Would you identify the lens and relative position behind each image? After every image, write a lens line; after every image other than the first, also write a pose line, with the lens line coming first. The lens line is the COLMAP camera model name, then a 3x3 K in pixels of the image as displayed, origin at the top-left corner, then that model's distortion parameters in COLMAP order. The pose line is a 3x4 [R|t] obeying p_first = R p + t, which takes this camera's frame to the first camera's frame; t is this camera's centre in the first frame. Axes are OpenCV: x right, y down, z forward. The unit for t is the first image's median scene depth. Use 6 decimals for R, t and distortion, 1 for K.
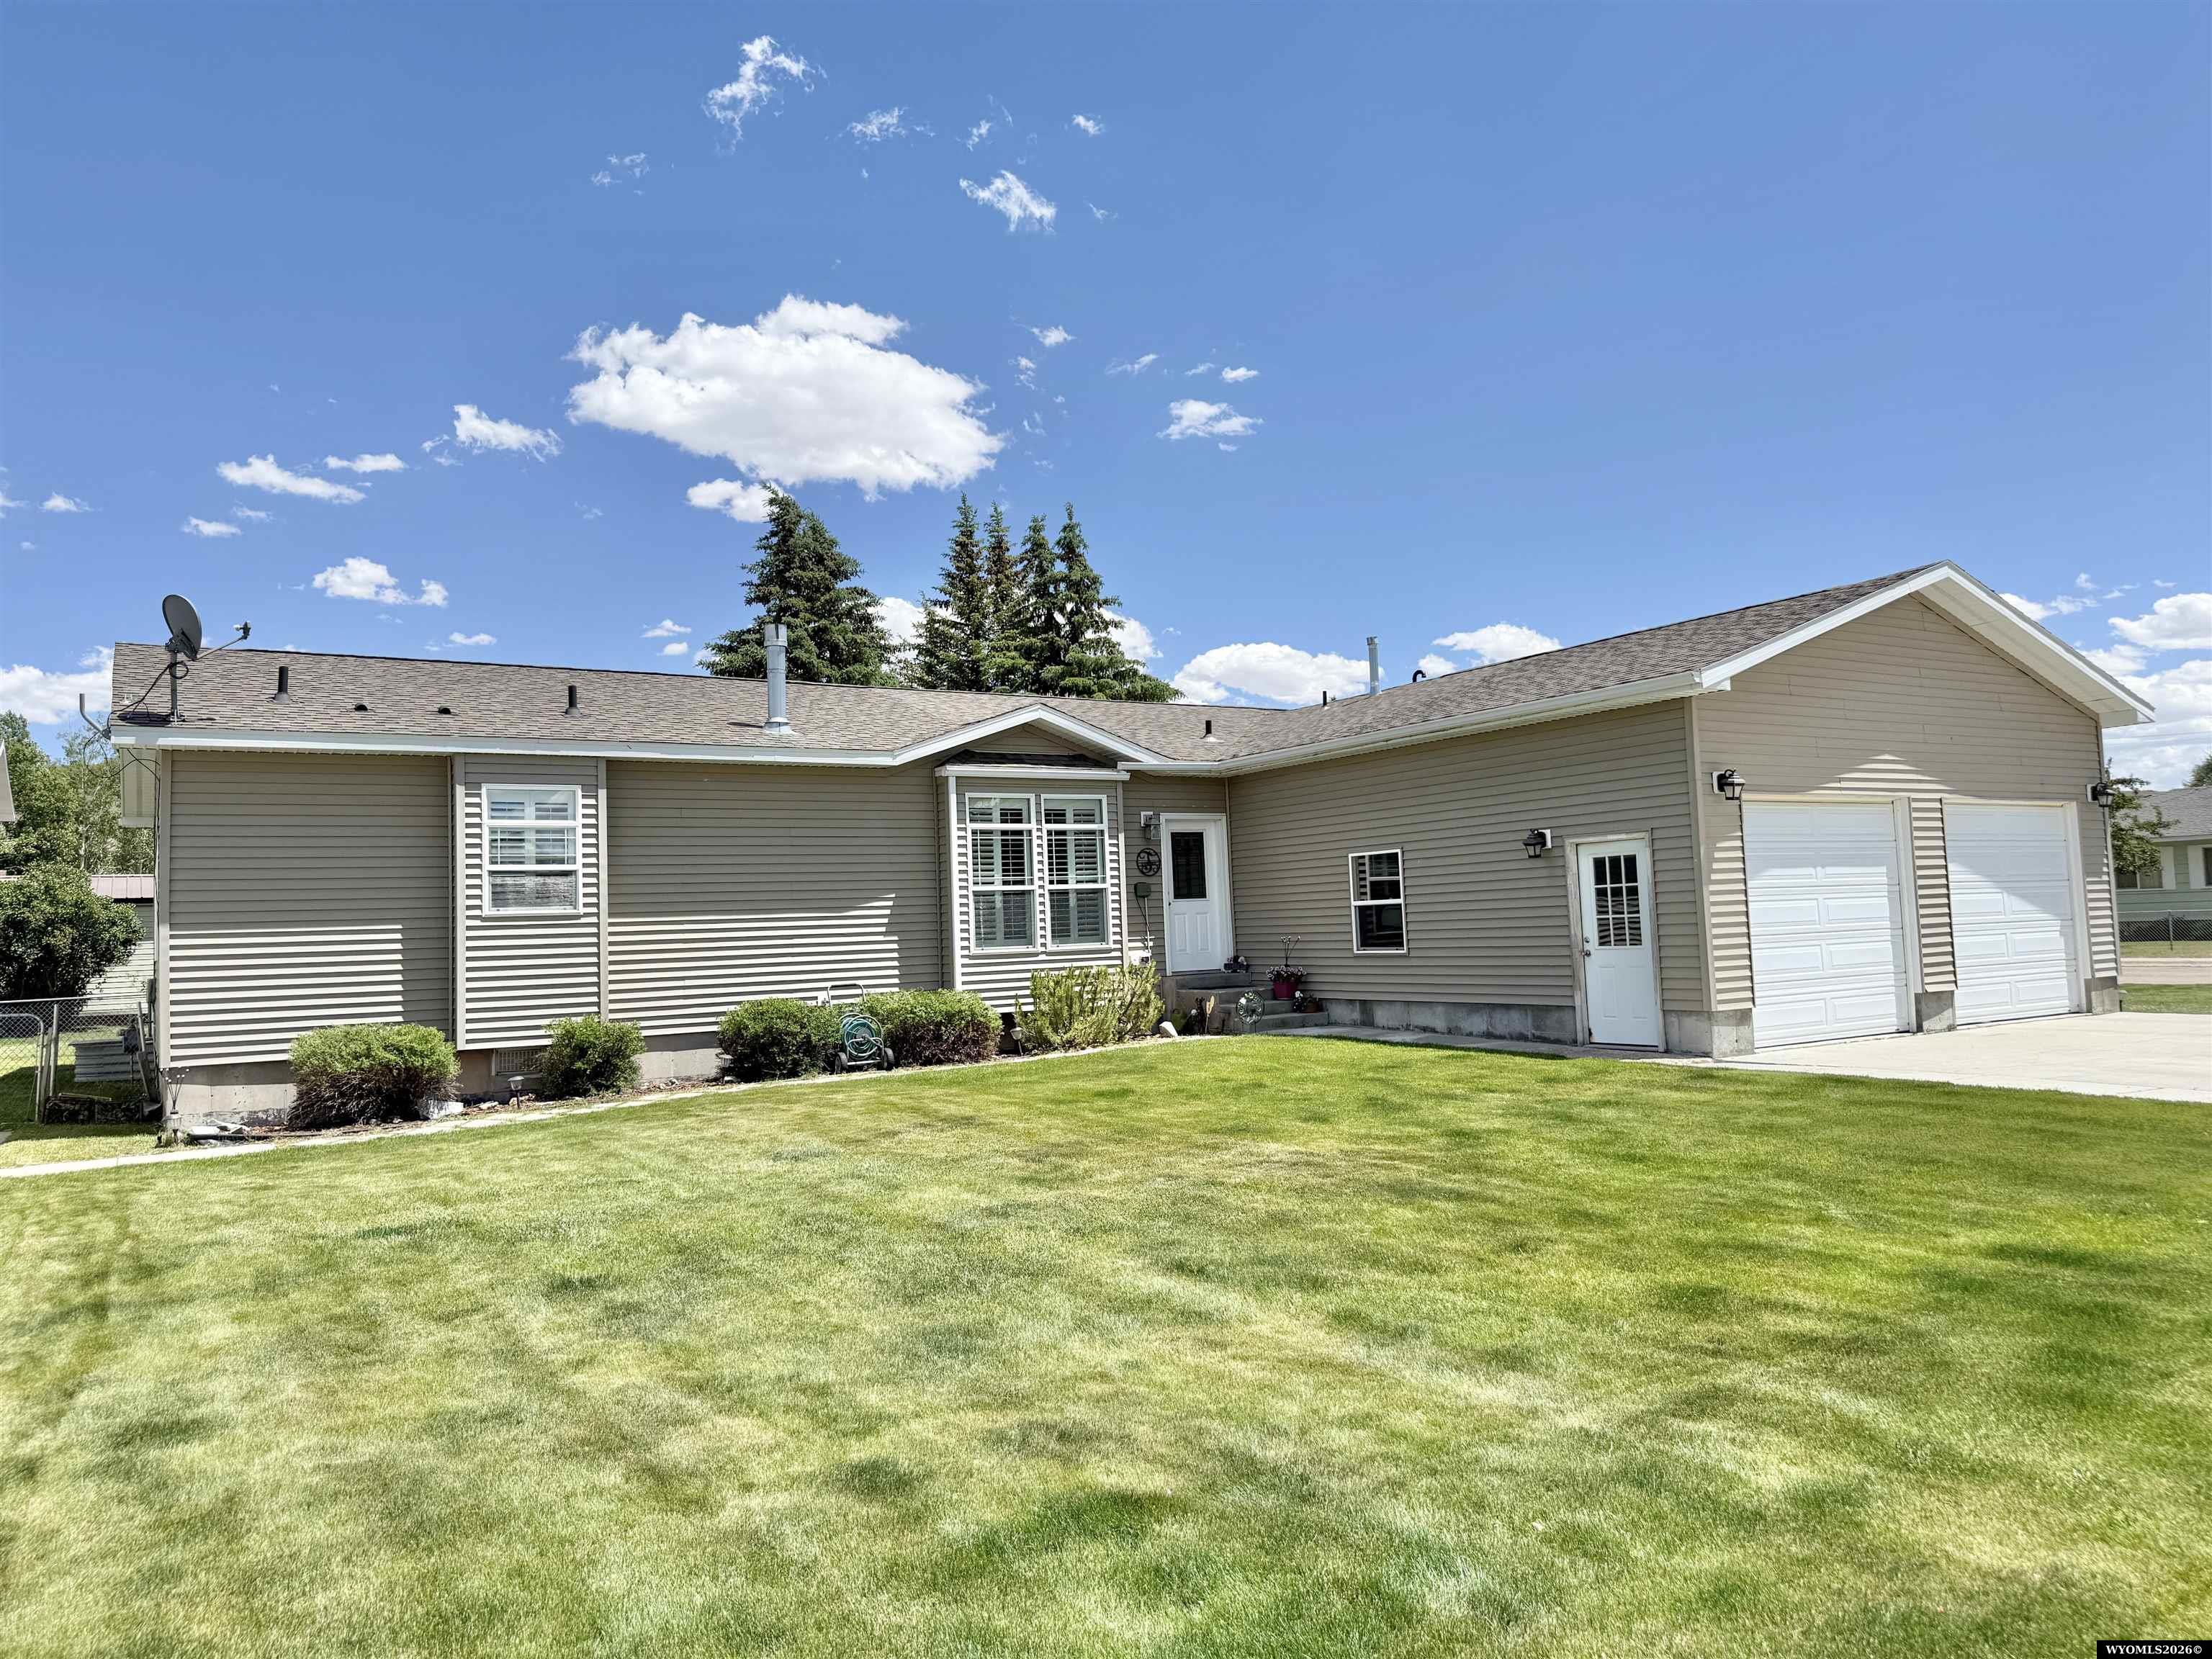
lens RADIAL K [[1550.3, 0, 1110.0], [0, 1550.3, 838.6], [0, 0, 1]] dist [0.118963, -0.186237]
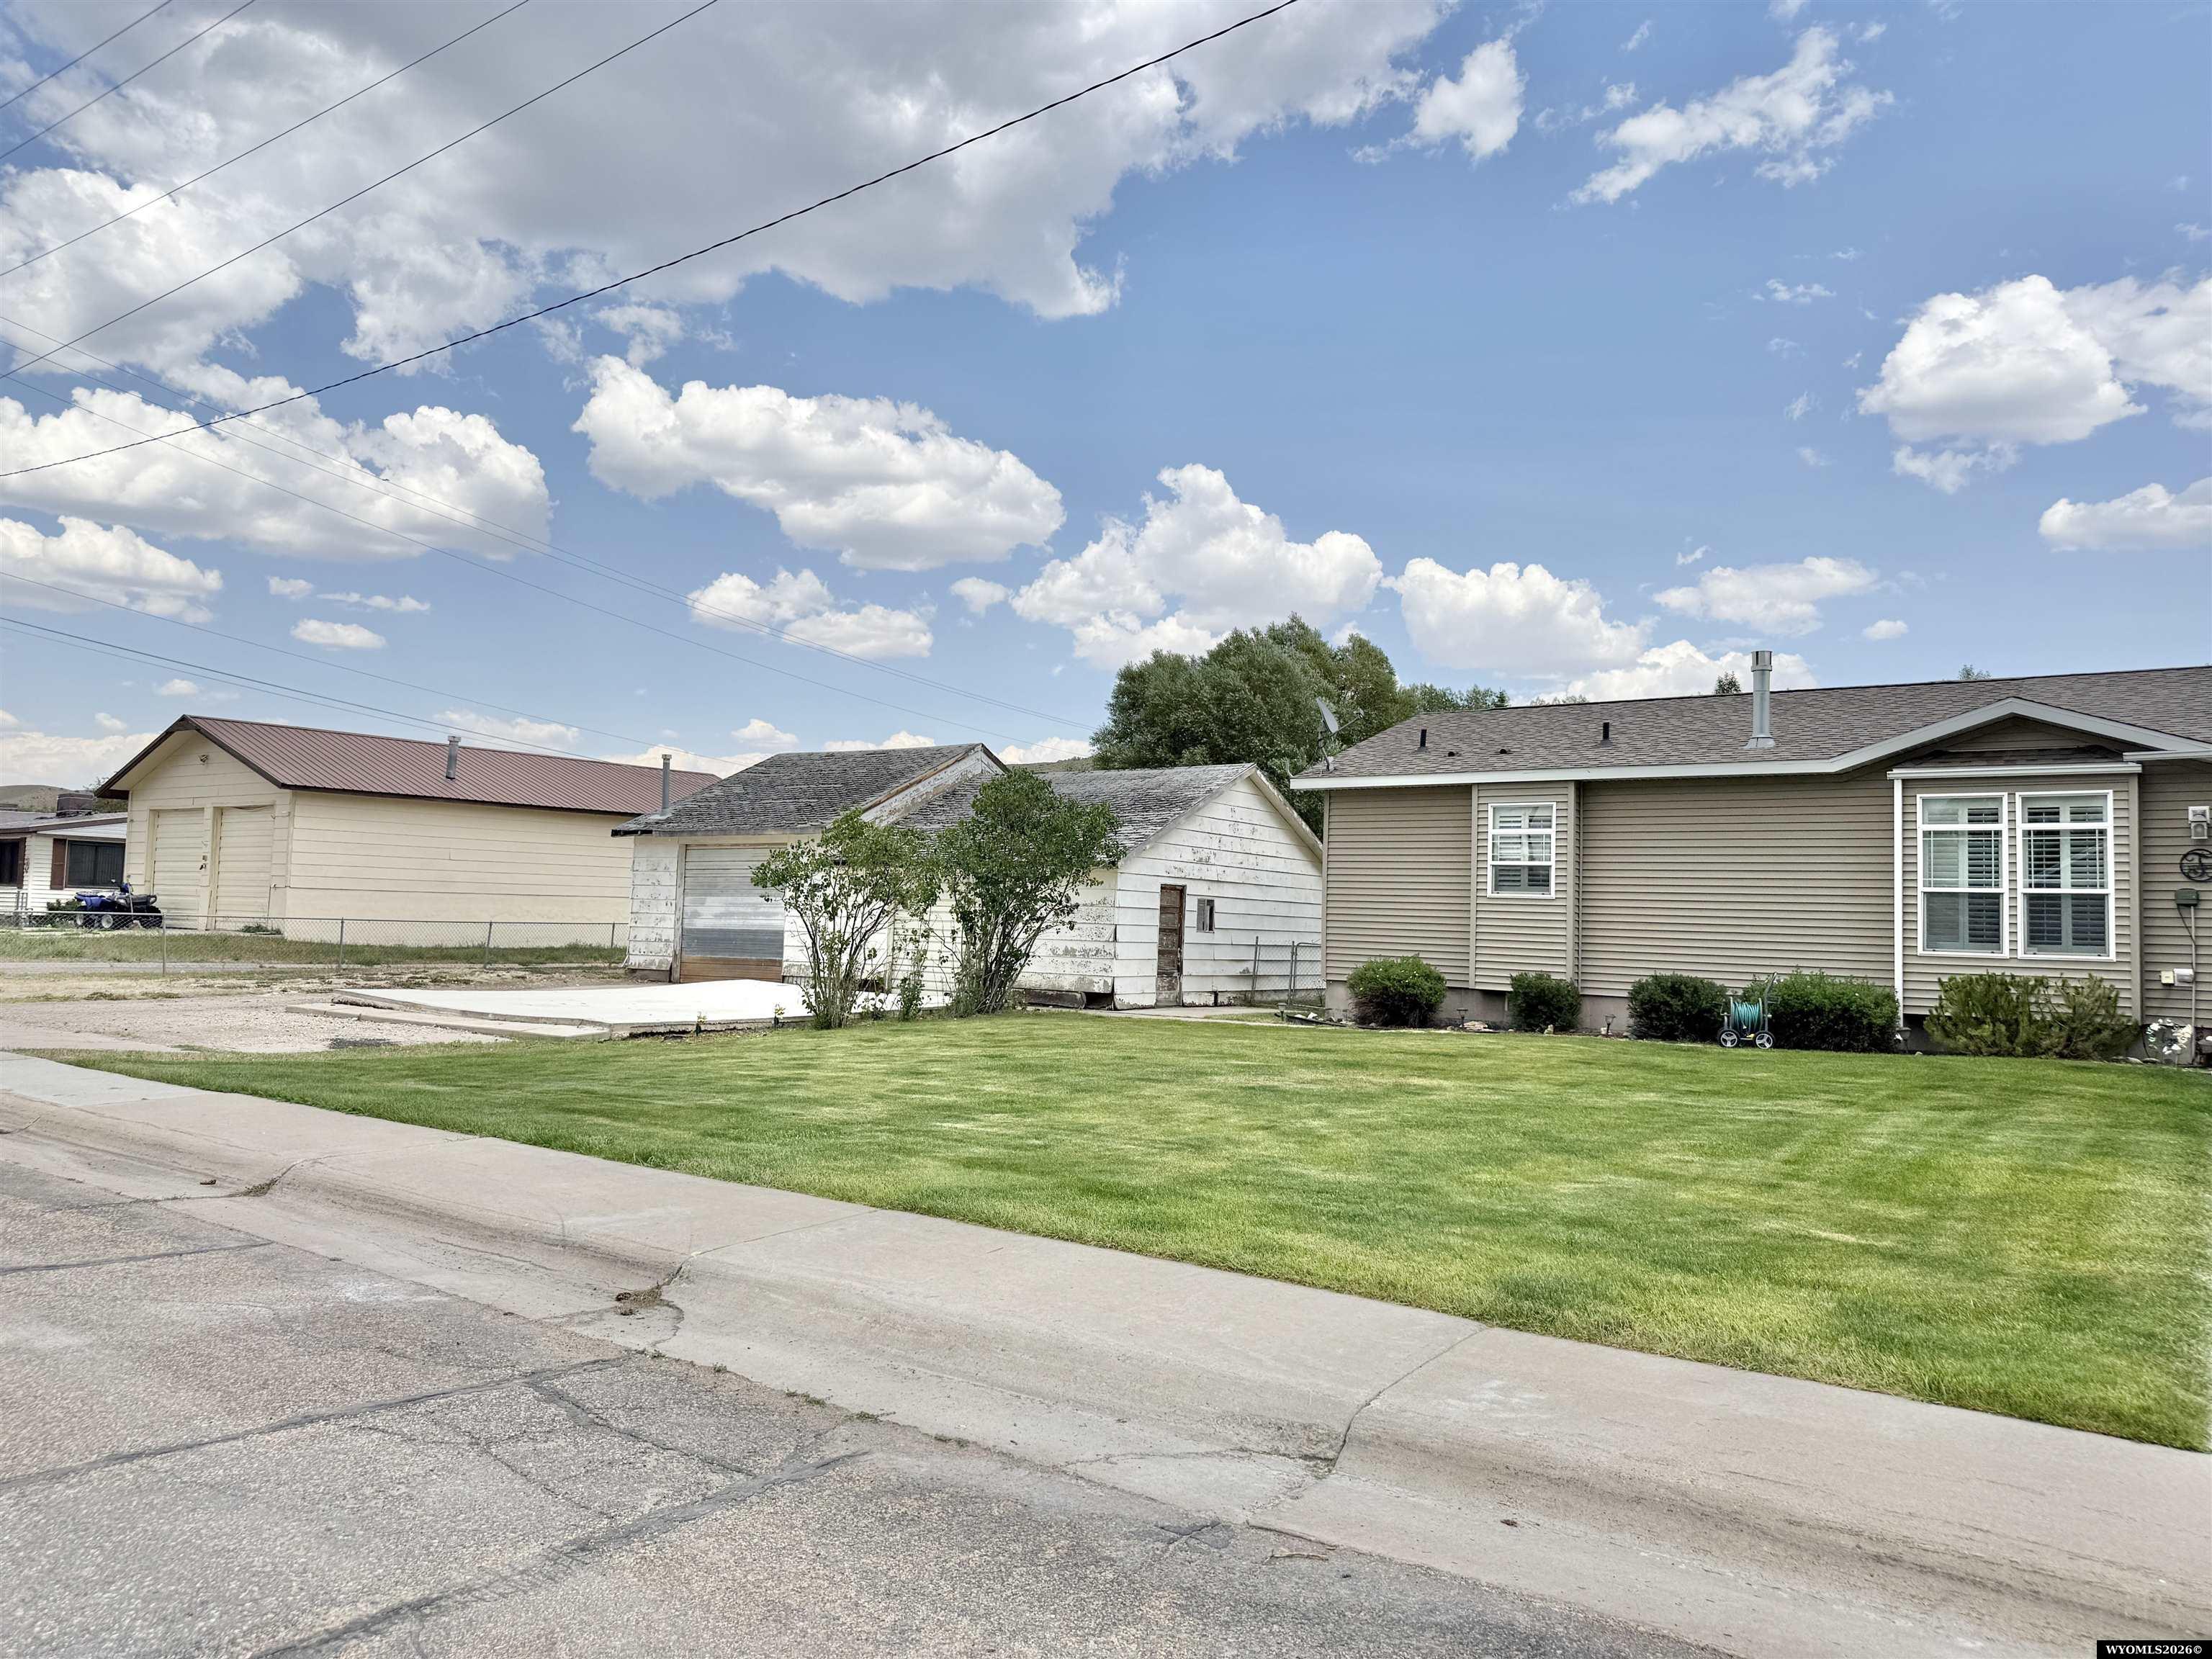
lens RADIAL K [[1546.8, 0, 1106.0], [0, 1546.8, 829.5], [0, 0, 1]] dist [0.100213, -0.157428]
pose [[0.387974, -0.004851, -0.921657, 0.657064], [0.013387, 0.999910, 0.000372, -0.014334], [0.921573, -0.012482, 0.388004, 0.115281]]
